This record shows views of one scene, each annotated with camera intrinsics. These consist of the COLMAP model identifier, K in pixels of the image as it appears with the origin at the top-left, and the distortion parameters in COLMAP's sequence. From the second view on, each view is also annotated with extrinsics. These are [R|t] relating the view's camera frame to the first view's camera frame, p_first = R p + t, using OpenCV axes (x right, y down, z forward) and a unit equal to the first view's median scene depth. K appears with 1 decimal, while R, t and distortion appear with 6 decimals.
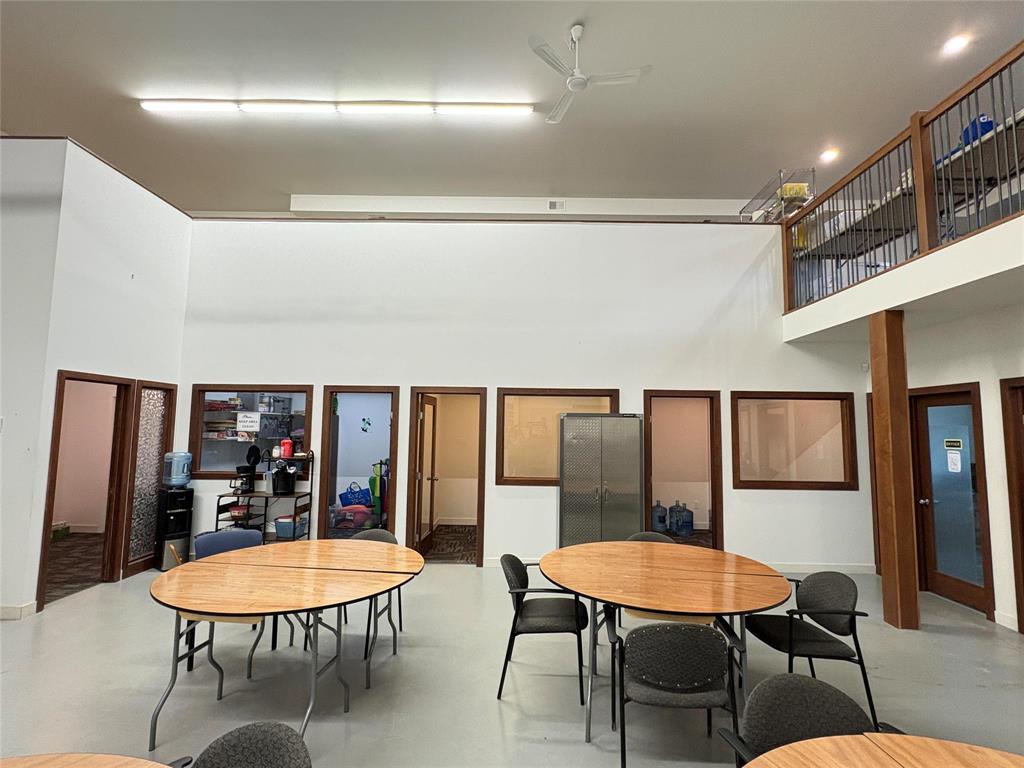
lens RADIAL K [[505.8, 0, 510.6], [0, 505.8, 383.6], [0, 0, 1]] dist [0.011035, 0.001507]
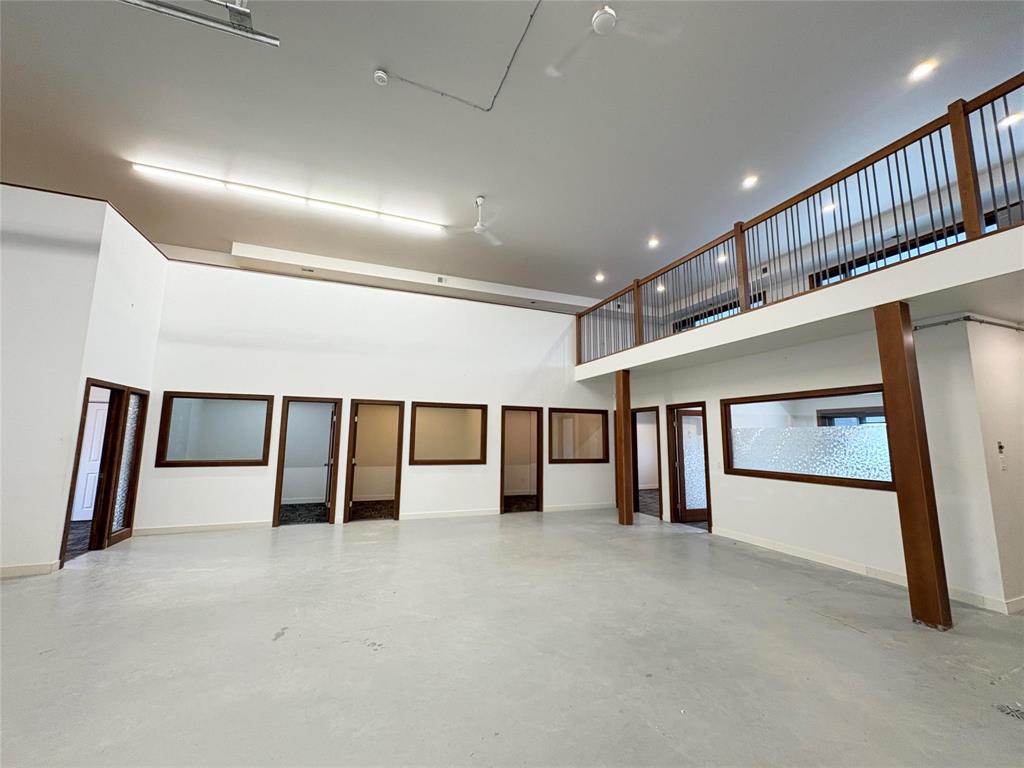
lens RADIAL K [[408.5, 0, 510.8], [0, 408.5, 383.7], [0, 0, 1]] dist [-0.002561, 0.001780]
pose [[0.929579, 0.047073, 0.365606, -0.204257], [-0.033859, 0.998524, -0.042474, -0.003075], [-0.367065, 0.027103, 0.929800, -0.258162]]
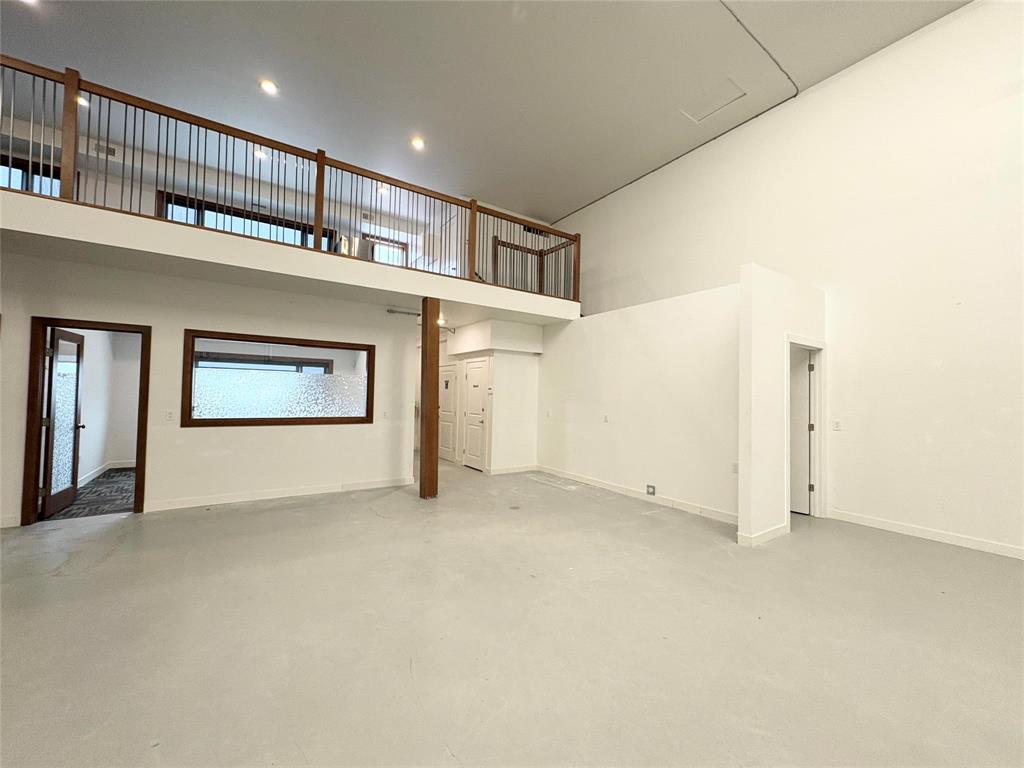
lens RADIAL K [[408.5, 0, 512.4], [0, 408.5, 384.3], [0, 0, 1]] dist [-0.002561, 0.001780]
pose [[-0.572875, -0.000585, 0.819643, -0.318688], [-0.101142, 0.992407, -0.069983, 0.072194], [-0.813378, -0.122992, -0.568585, 0.454715]]
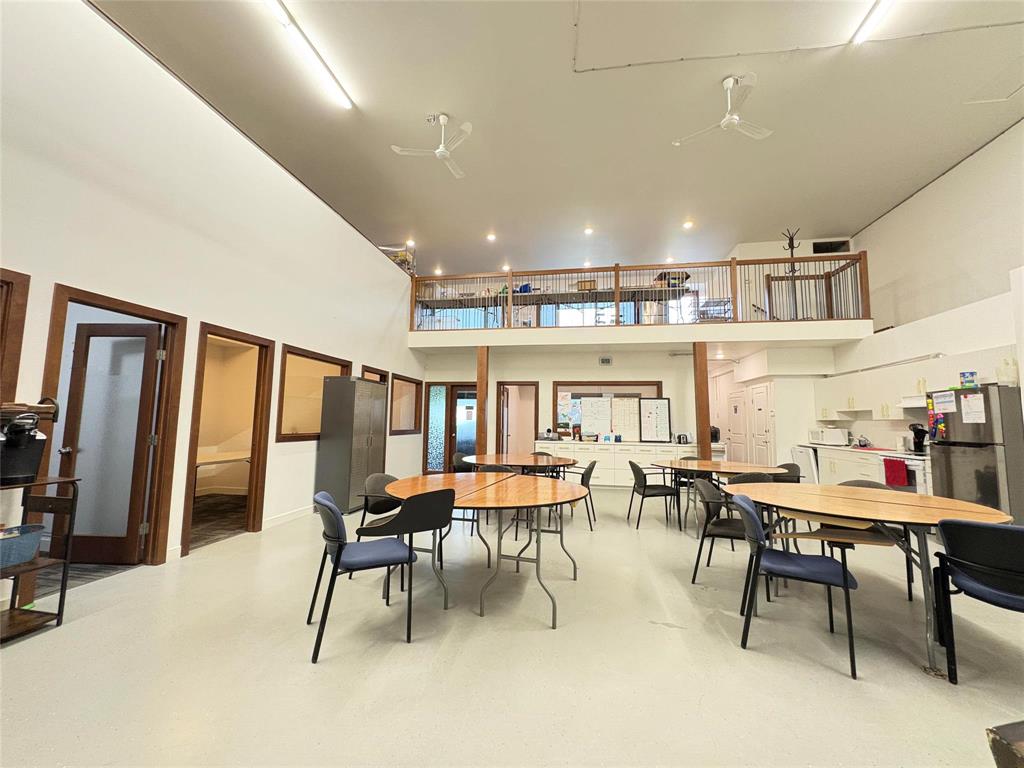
lens RADIAL K [[408.5, 0, 509.8], [0, 408.5, 383.5], [0, 0, 1]] dist [-0.002561, 0.001780]
pose [[0.163150, 0.082862, 0.983115, -0.732837], [-0.103181, 0.992435, -0.066525, 0.093546], [-0.981191, -0.090585, 0.170465, 0.438304]]
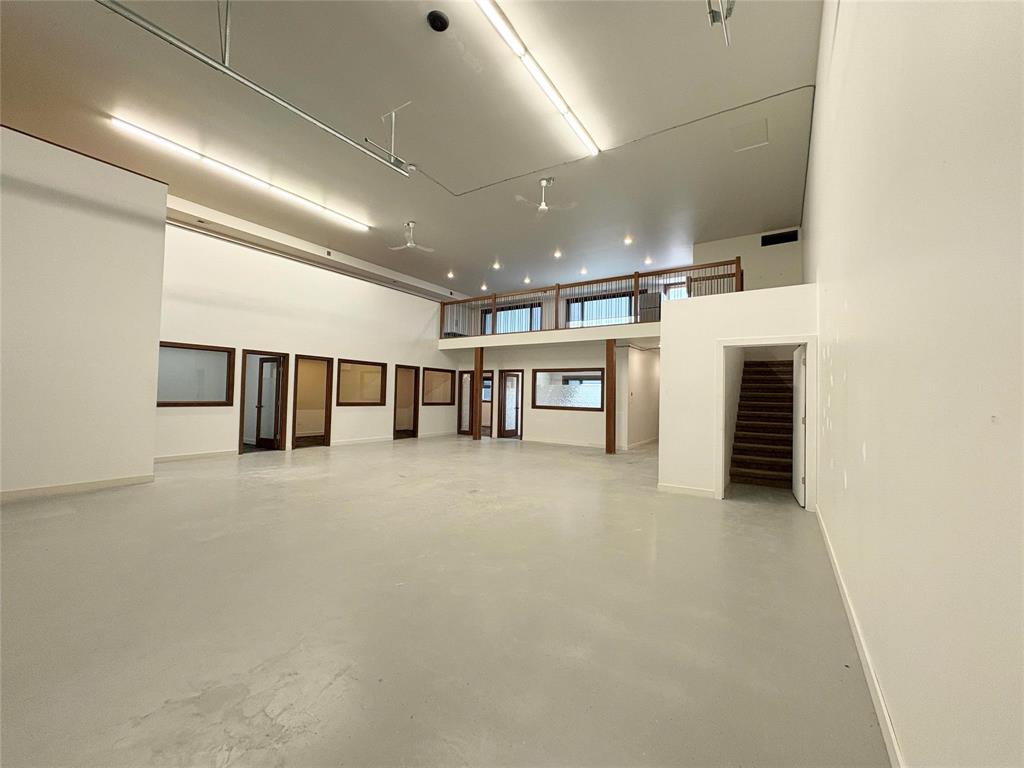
lens RADIAL K [[408.5, 0, 509.5], [0, 408.5, 383.3], [0, 0, 1]] dist [-0.002561, 0.001780]
pose [[0.550531, 0.026148, 0.834405, -1.017456], [-0.093534, 0.995148, 0.030527, -0.007041], [-0.829558, -0.094851, 0.550306, -0.471216]]
